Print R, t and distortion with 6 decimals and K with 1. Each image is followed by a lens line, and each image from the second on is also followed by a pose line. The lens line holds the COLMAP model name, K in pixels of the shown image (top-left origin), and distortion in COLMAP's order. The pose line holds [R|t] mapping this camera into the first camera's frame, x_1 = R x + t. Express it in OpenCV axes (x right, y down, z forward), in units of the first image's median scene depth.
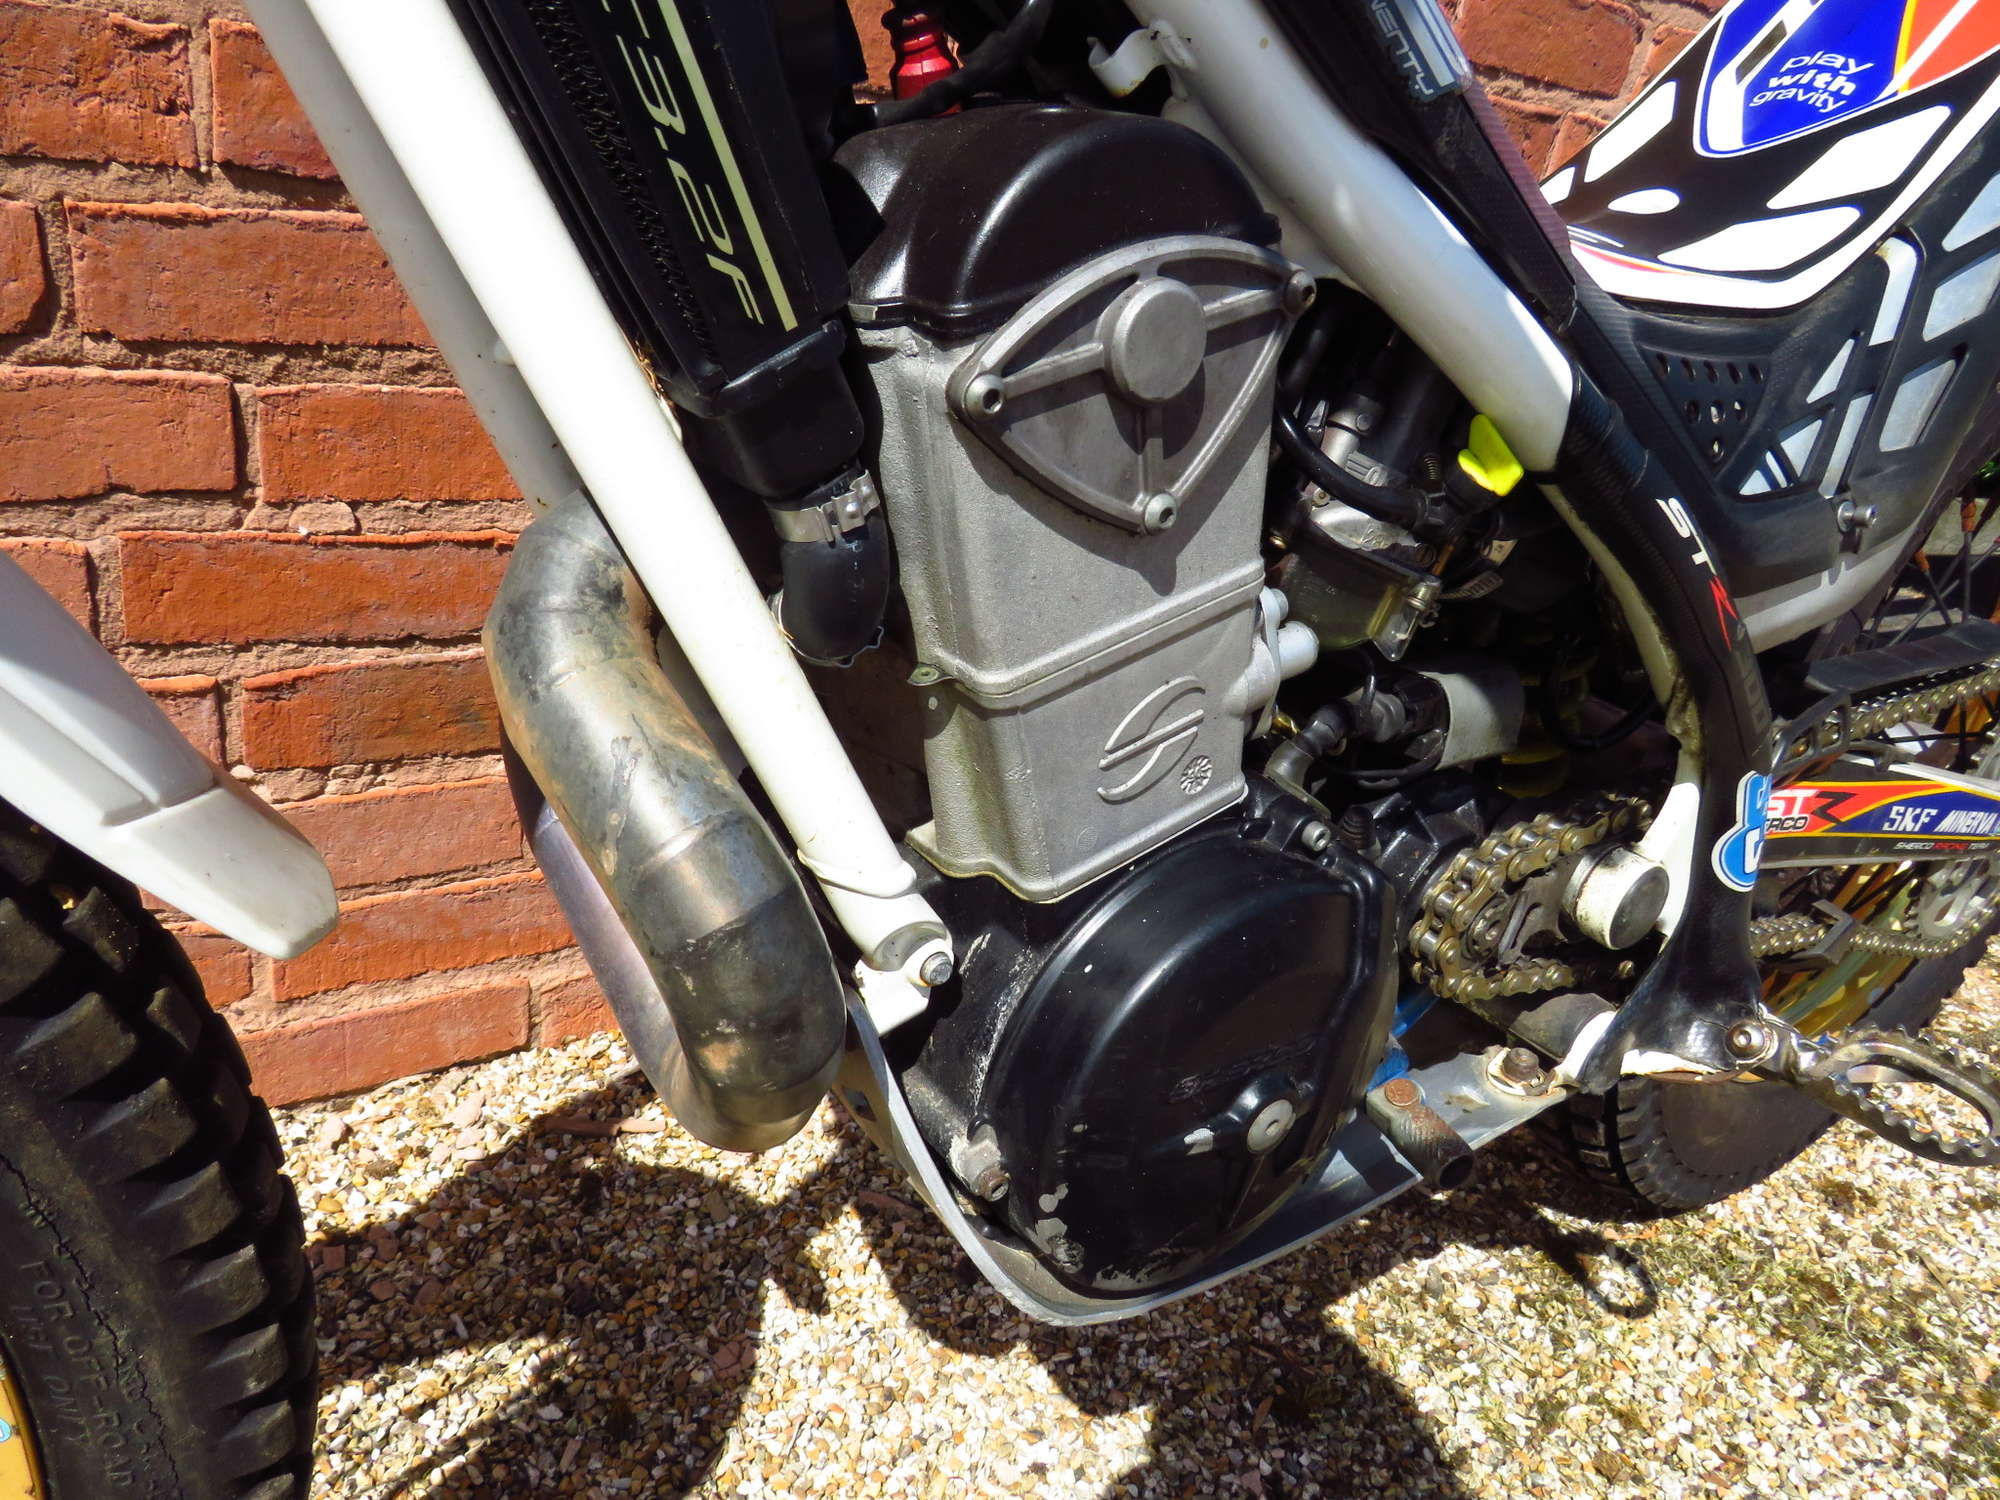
lens RADIAL K [[1407.3, 0, 983.3], [0, 1407.3, 750.2], [0, 0, 1]] dist [-0.024449, -0.003793]
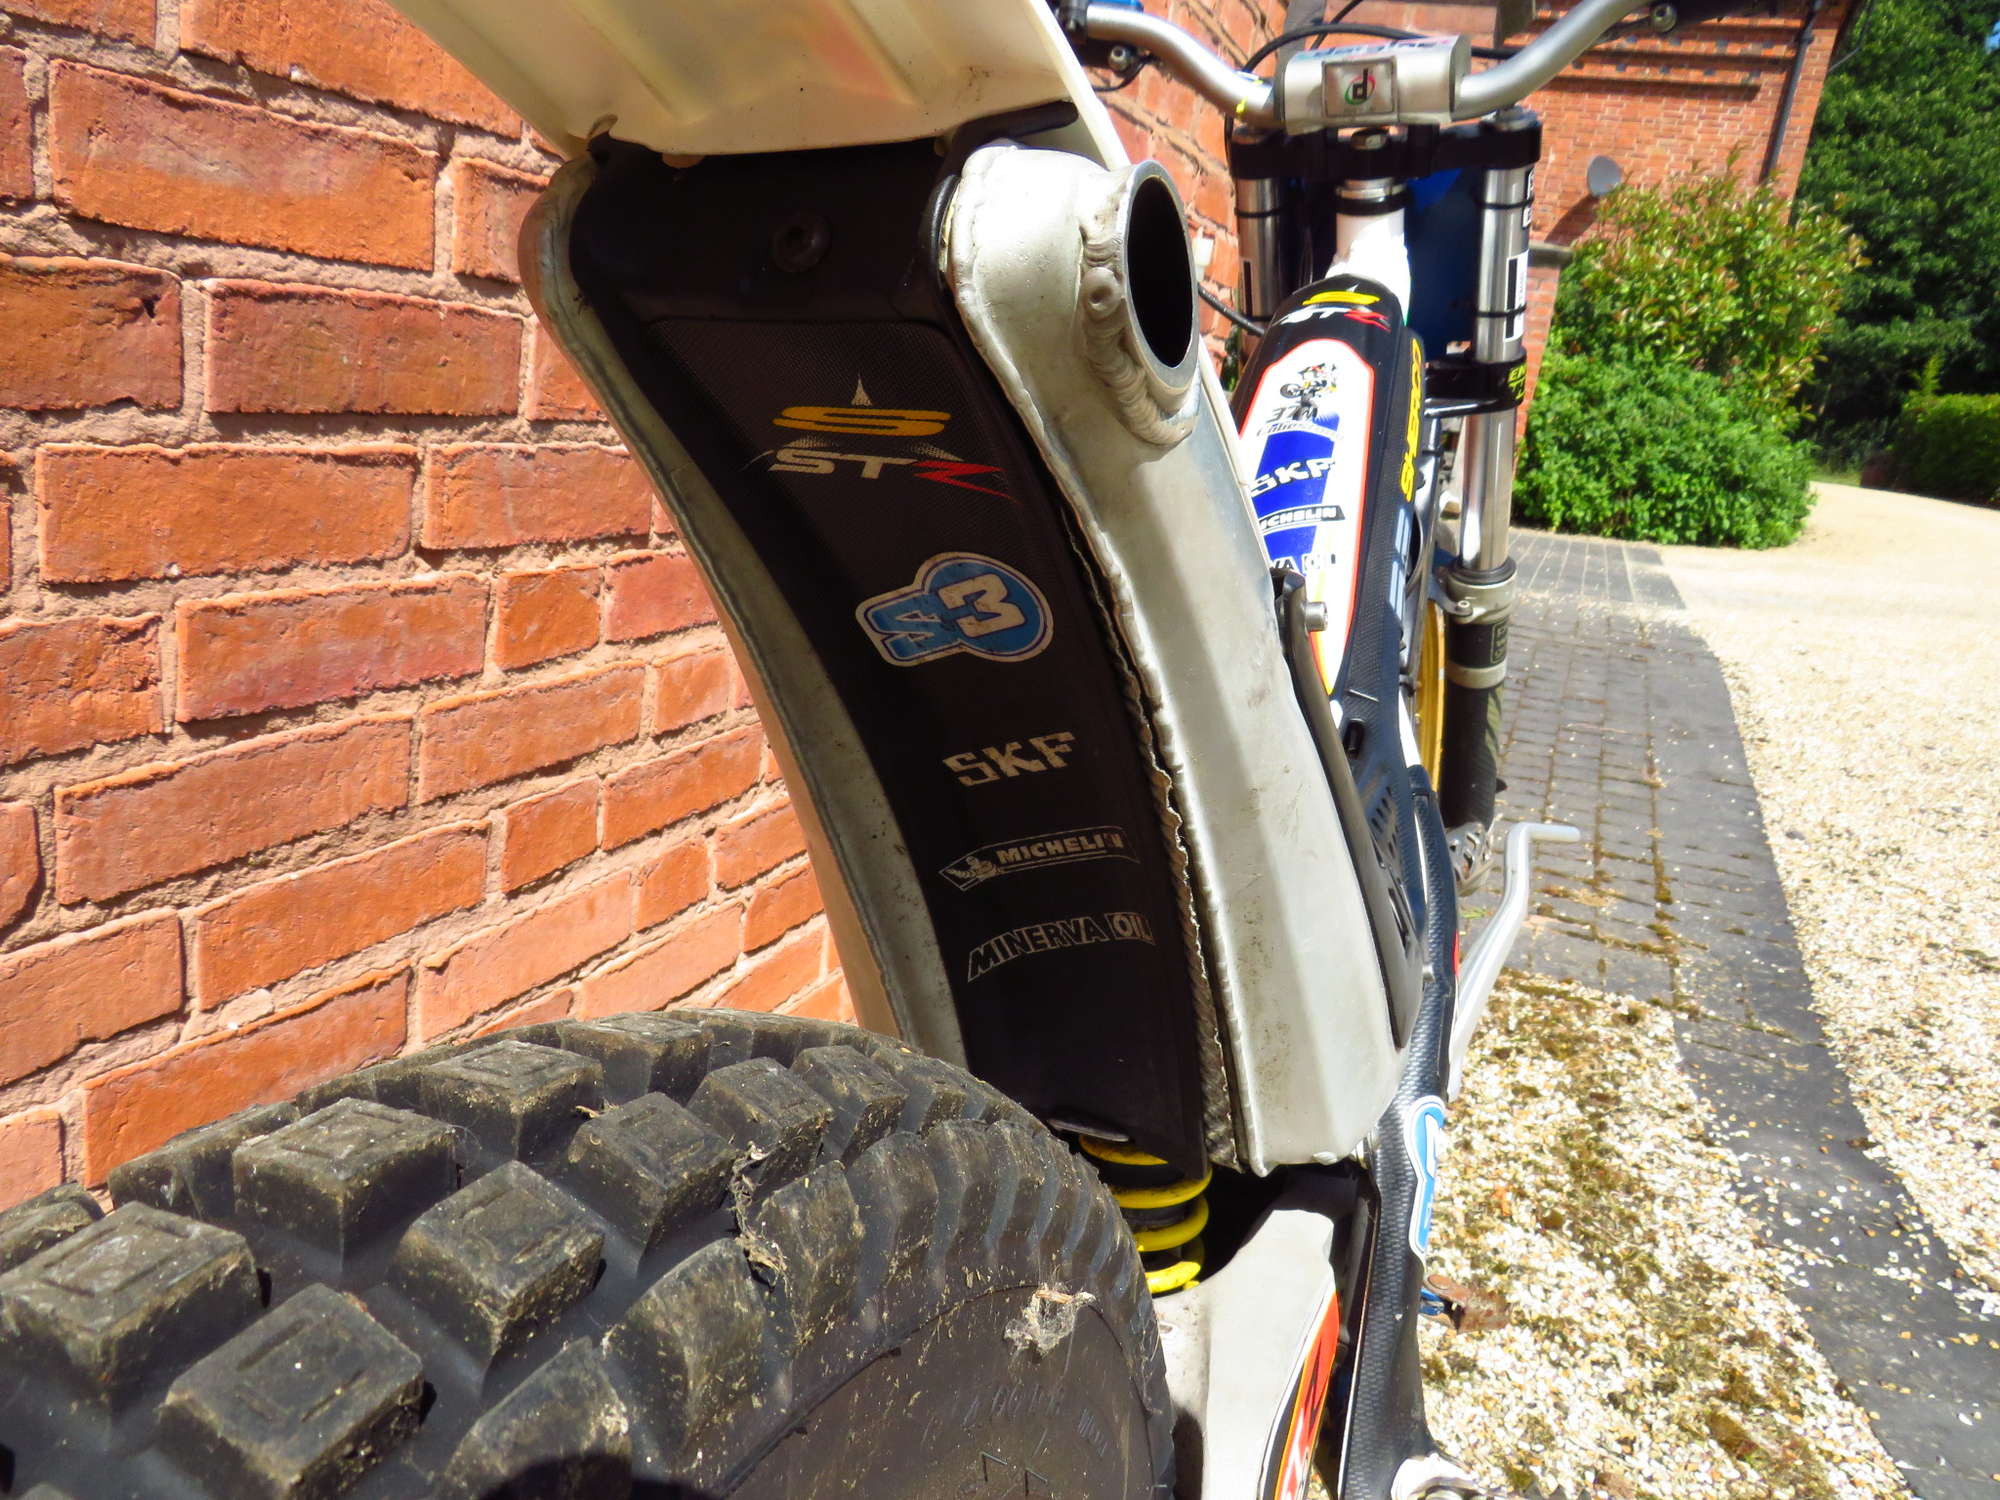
lens RADIAL K [[1407.3, 0, 995.4], [0, 1407.3, 749.3], [0, 0, 1]] dist [-0.024449, -0.003793]
pose [[0.829687, -0.204606, 0.519380, -0.613546], [0.257450, 0.965801, -0.030794, -0.212760], [-0.495317, 0.159263, 0.853989, -0.244446]]
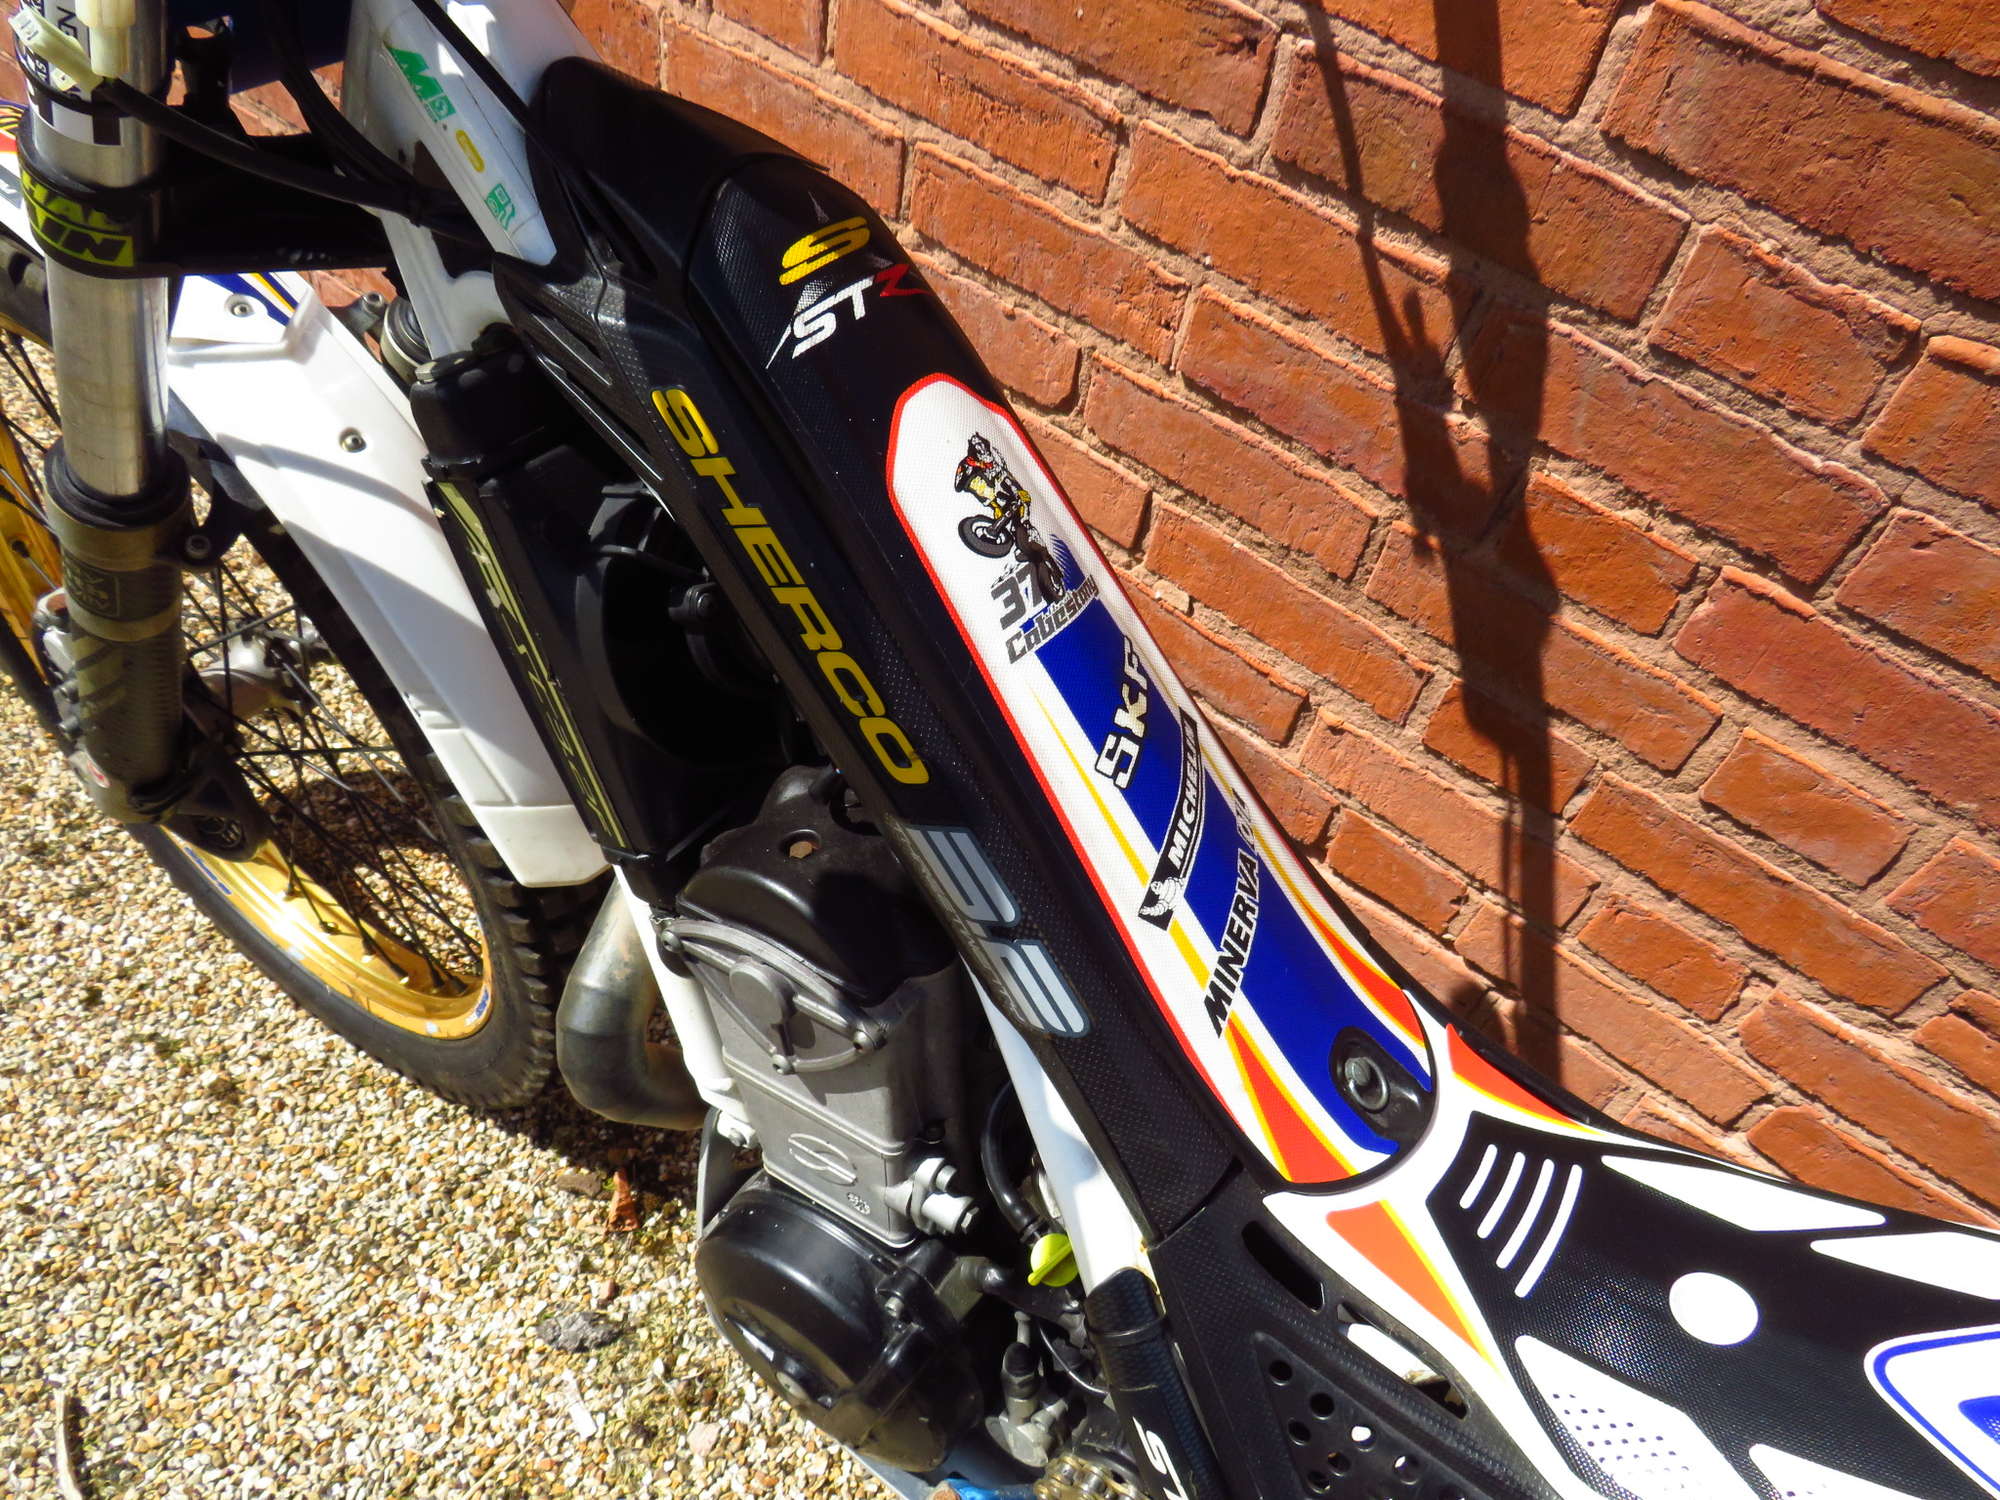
lens RADIAL K [[1407.3, 0, 996.0], [0, 1407.3, 751.4], [0, 0, 1]] dist [-0.024449, -0.003793]
pose [[0.355505, 0.640820, -0.680416, 0.587120], [-0.486347, 0.748484, 0.450819, -0.699791], [0.798174, 0.170650, 0.577751, 0.125111]]
